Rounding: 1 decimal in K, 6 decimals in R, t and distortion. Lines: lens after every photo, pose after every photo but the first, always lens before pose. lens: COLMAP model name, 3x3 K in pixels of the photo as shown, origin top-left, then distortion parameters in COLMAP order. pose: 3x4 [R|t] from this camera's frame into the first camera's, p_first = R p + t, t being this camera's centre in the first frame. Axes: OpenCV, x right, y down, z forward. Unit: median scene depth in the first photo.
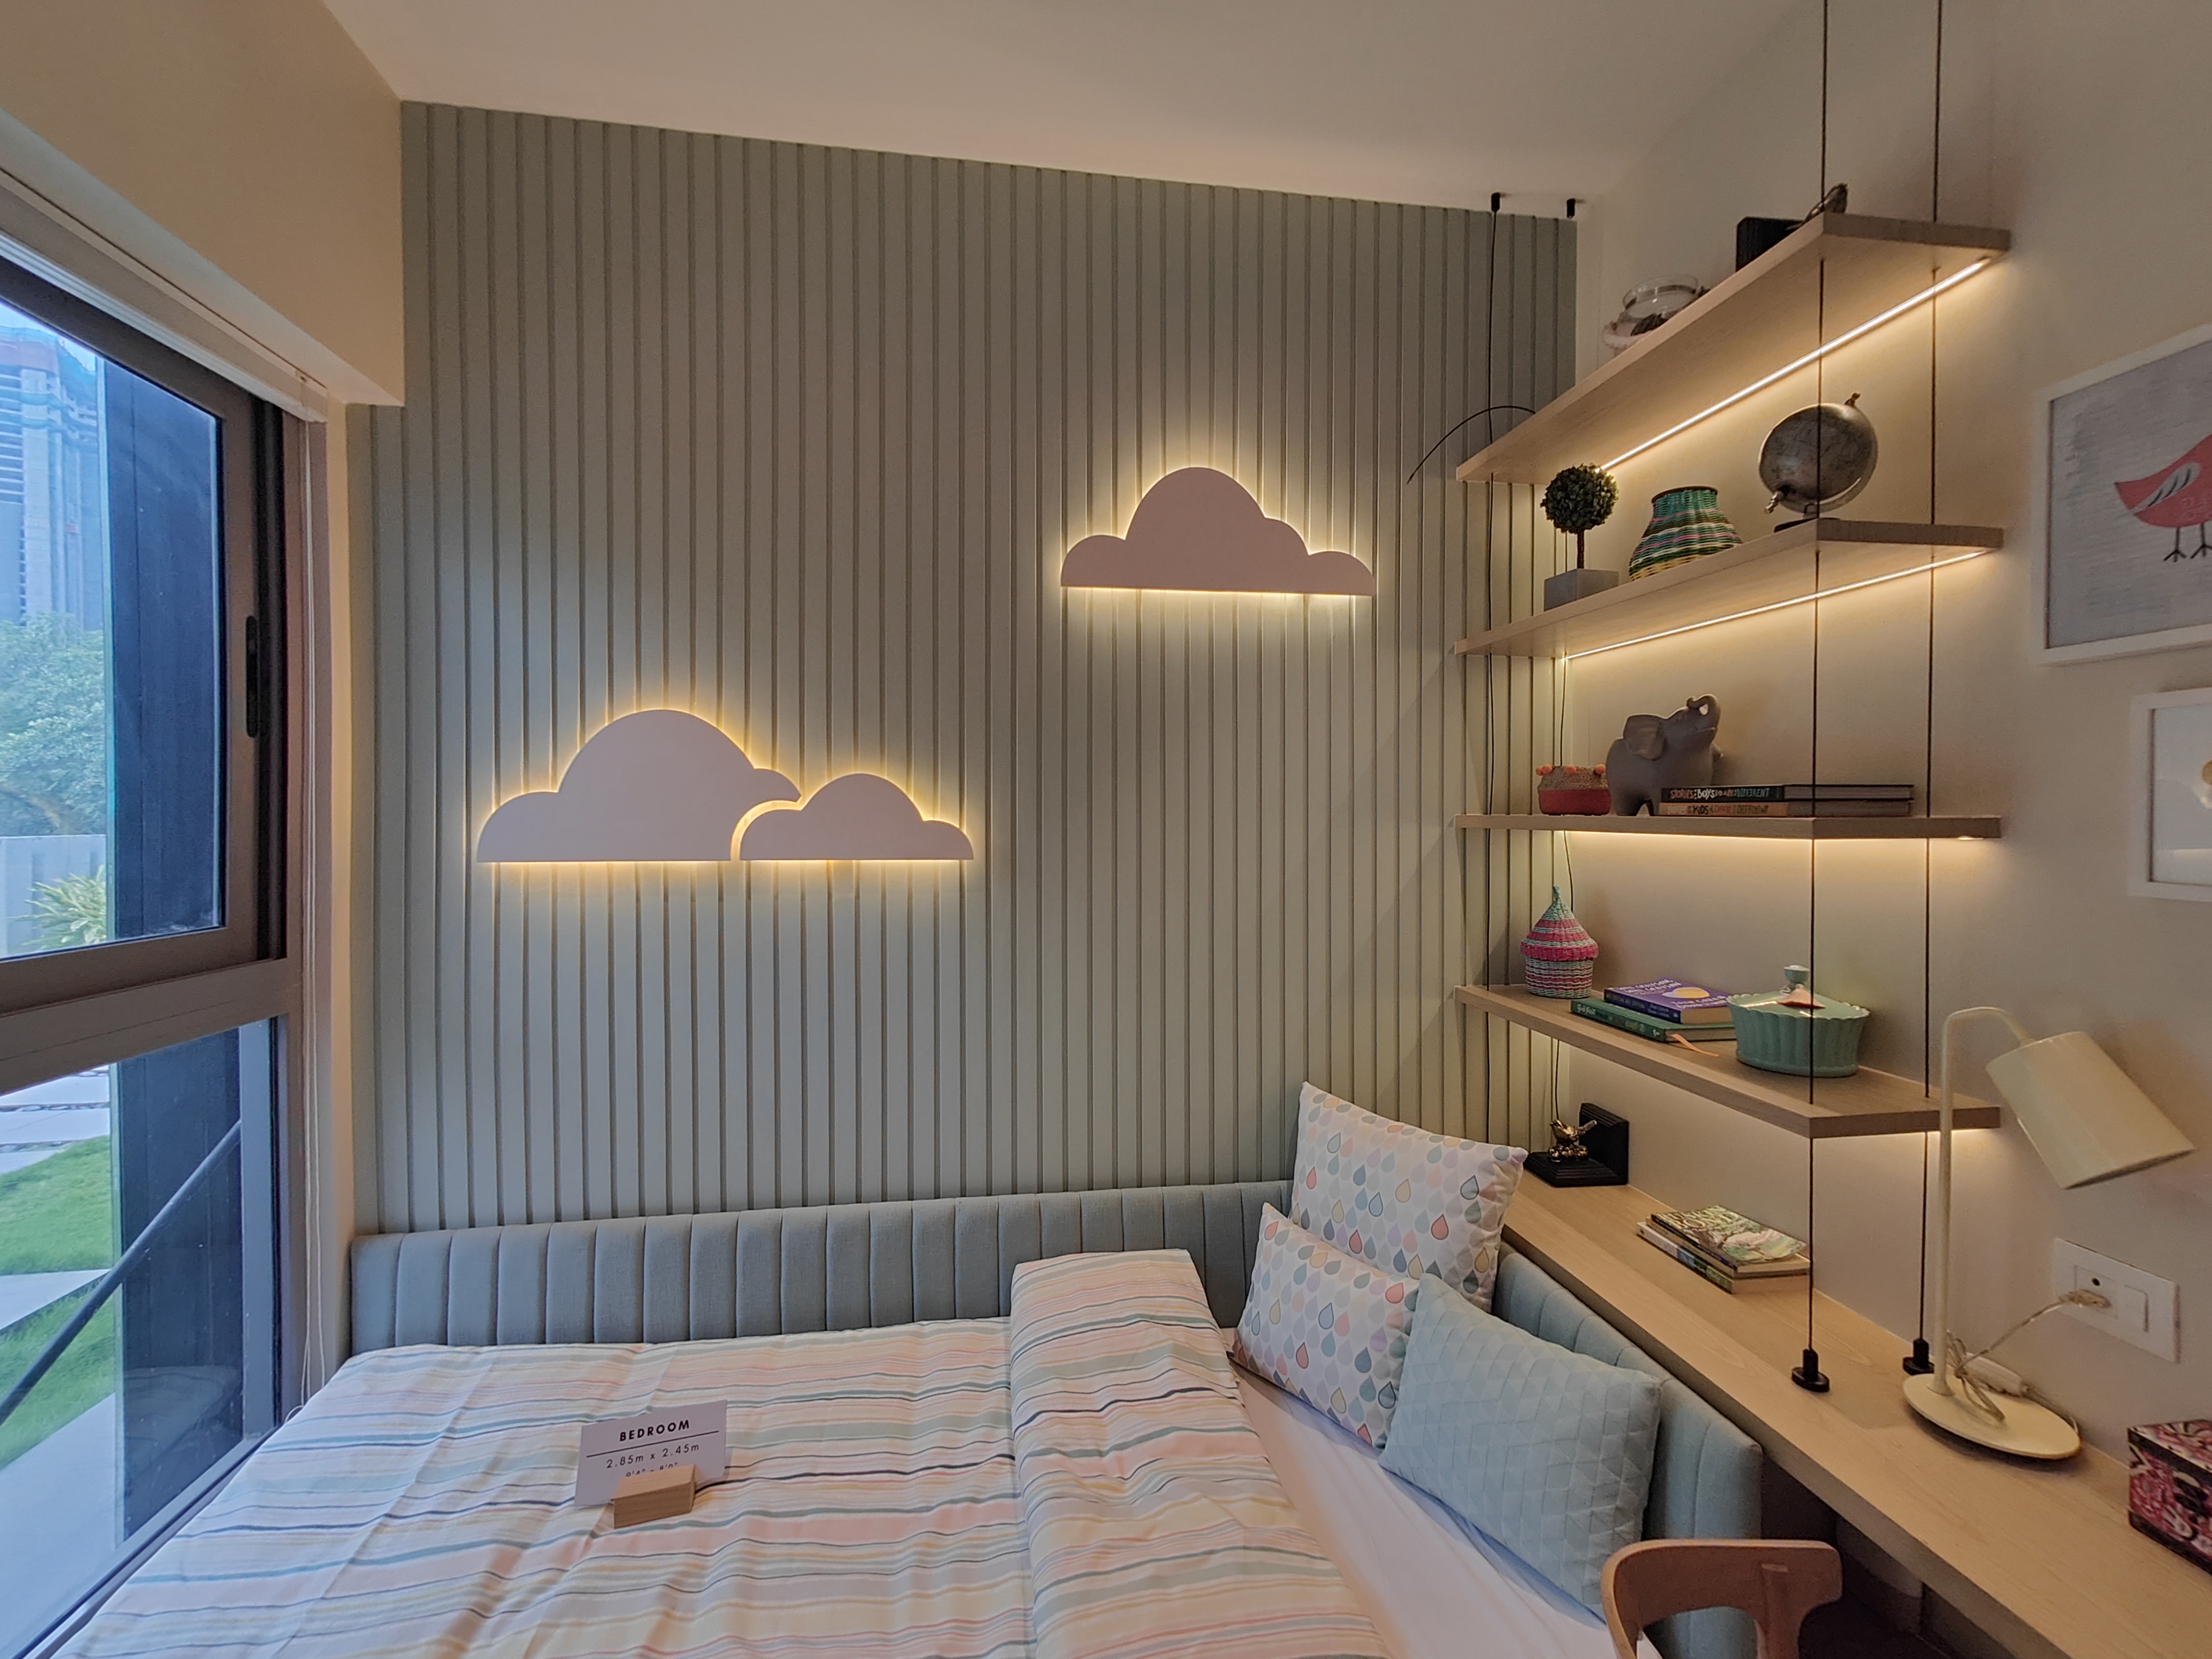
lens RADIAL K [[970.7, 0, 1105.6], [0, 970.7, 836.2], [0, 0, 1]] dist [0.031431, 0.000250]
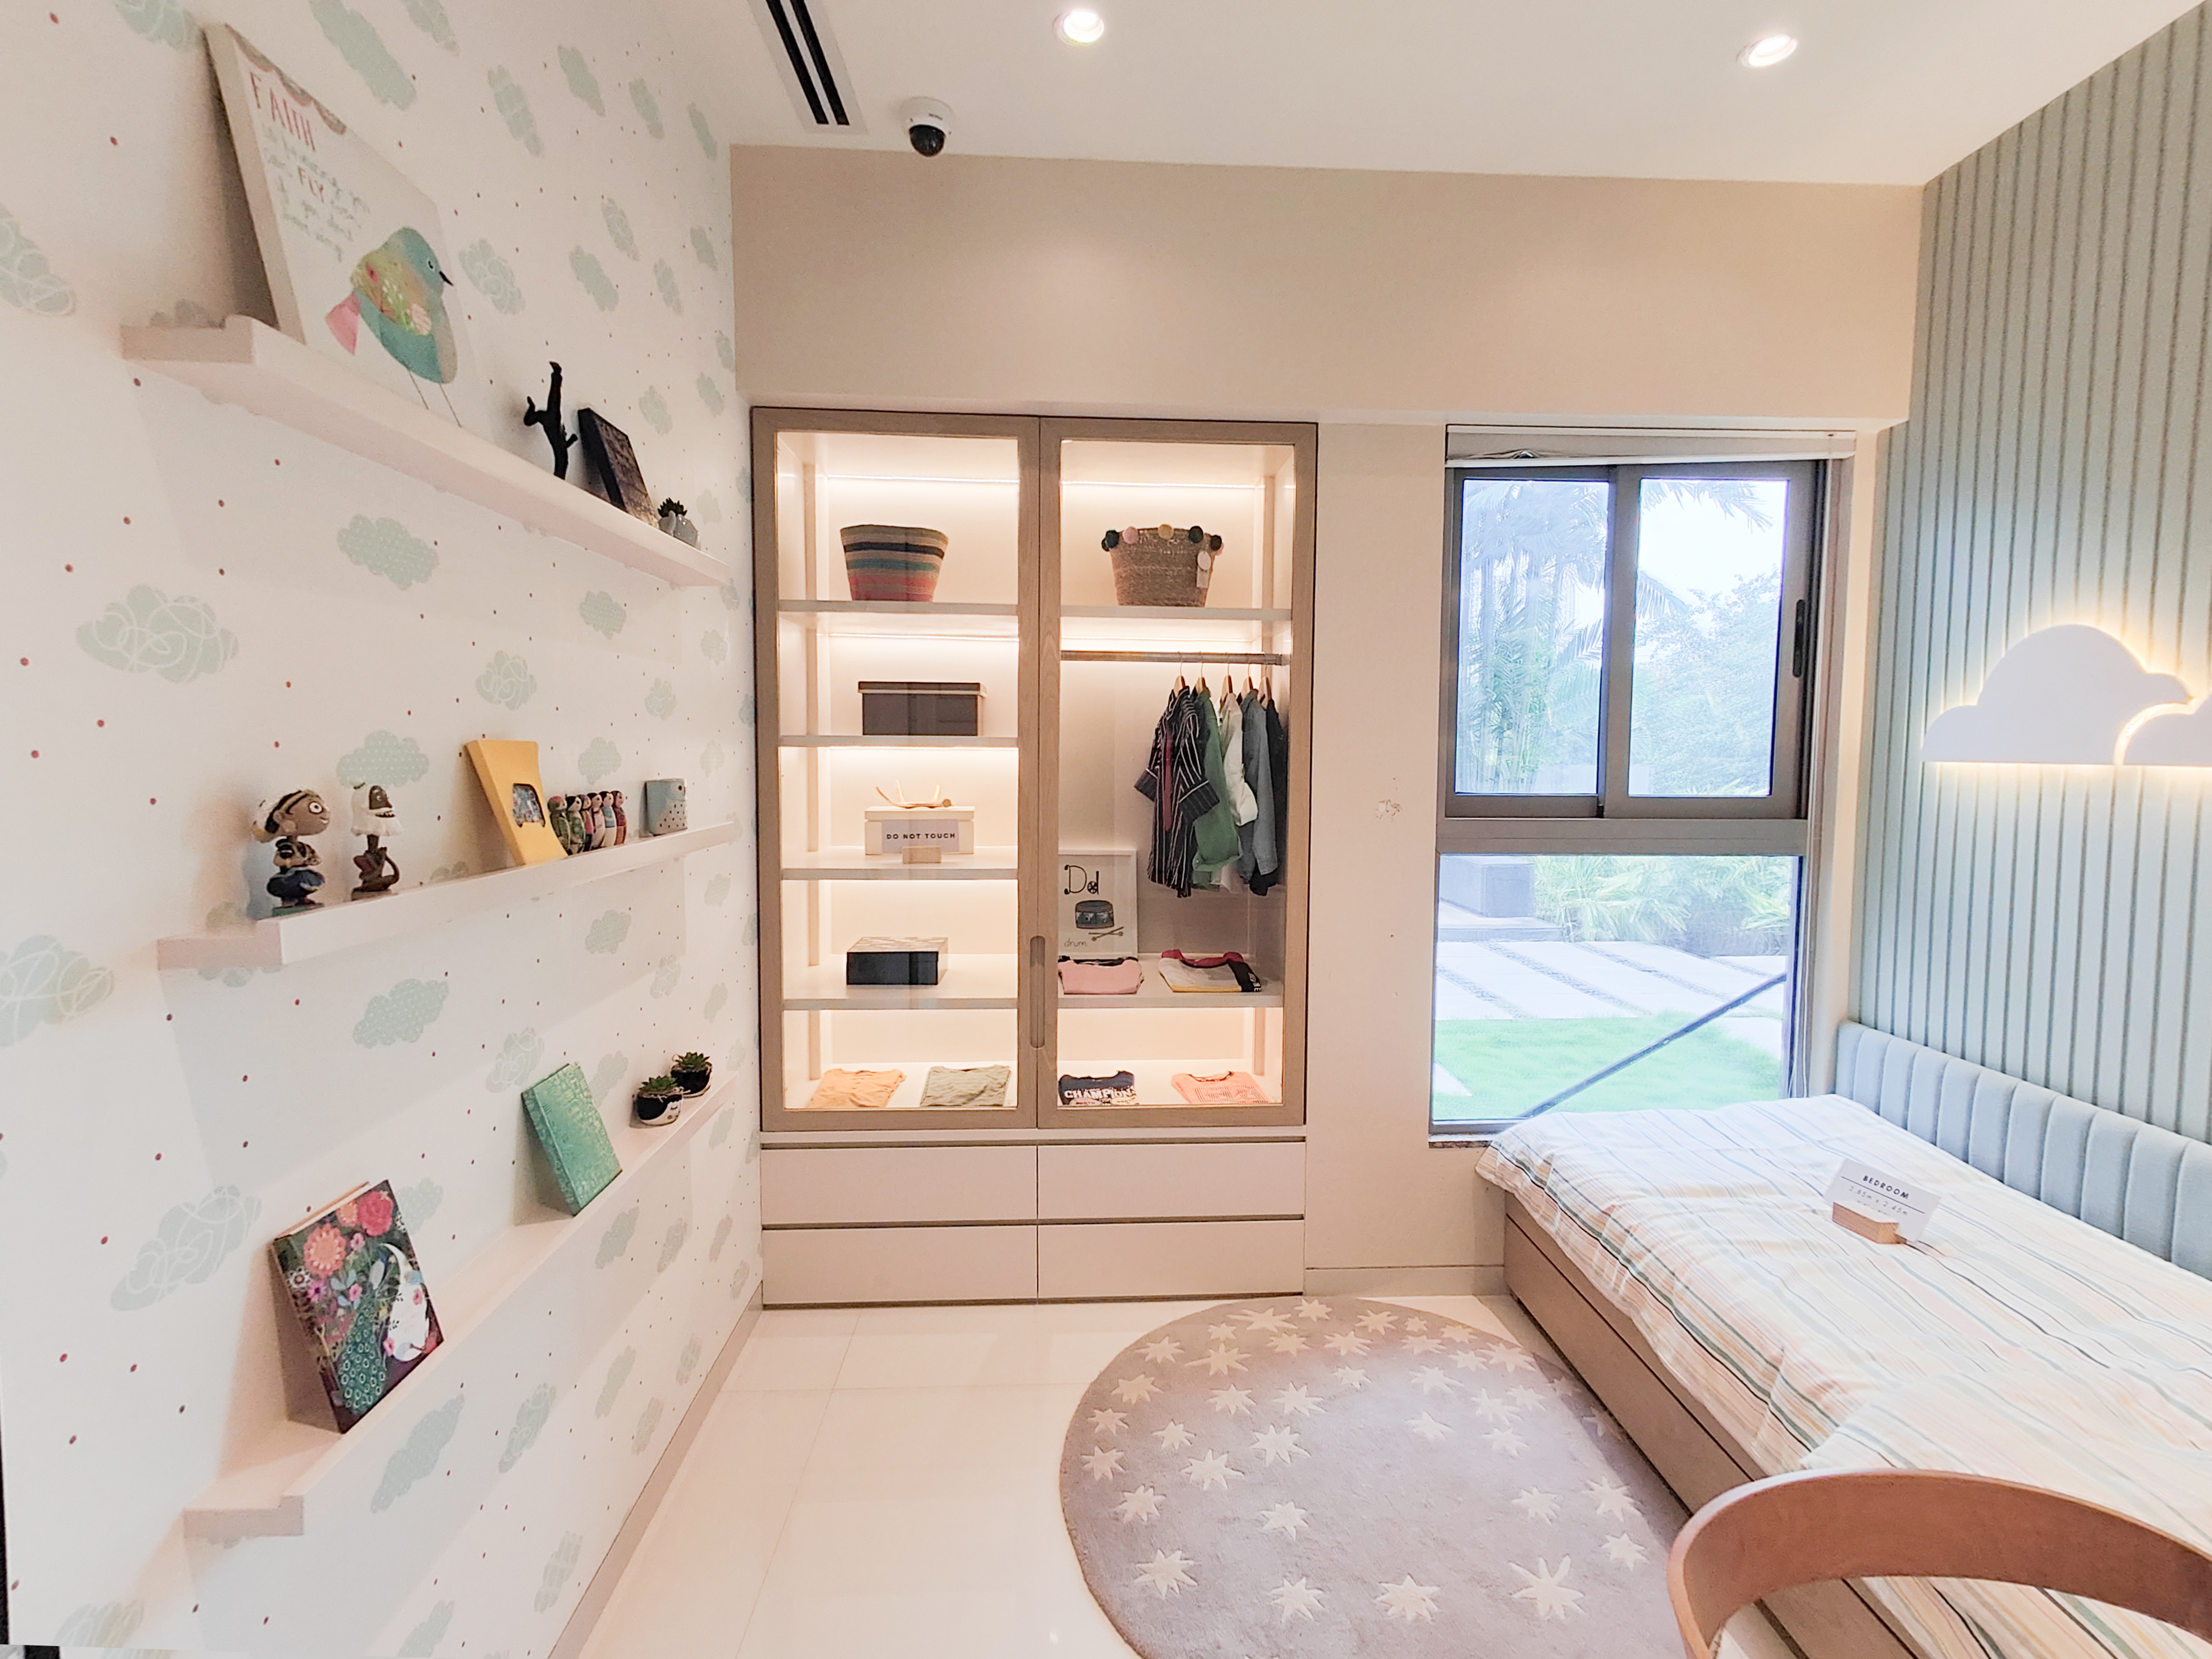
lens RADIAL K [[970.7, 0, 1105.6], [0, 970.7, 836.2], [0, 0, 1]] dist [0.031431, 0.000250]
pose [[-0.092405, 0.099122, -0.990776, 0.797491], [-0.010589, 0.994879, 0.100520, 0.004295], [0.995665, 0.019780, -0.090882, 0.053139]]
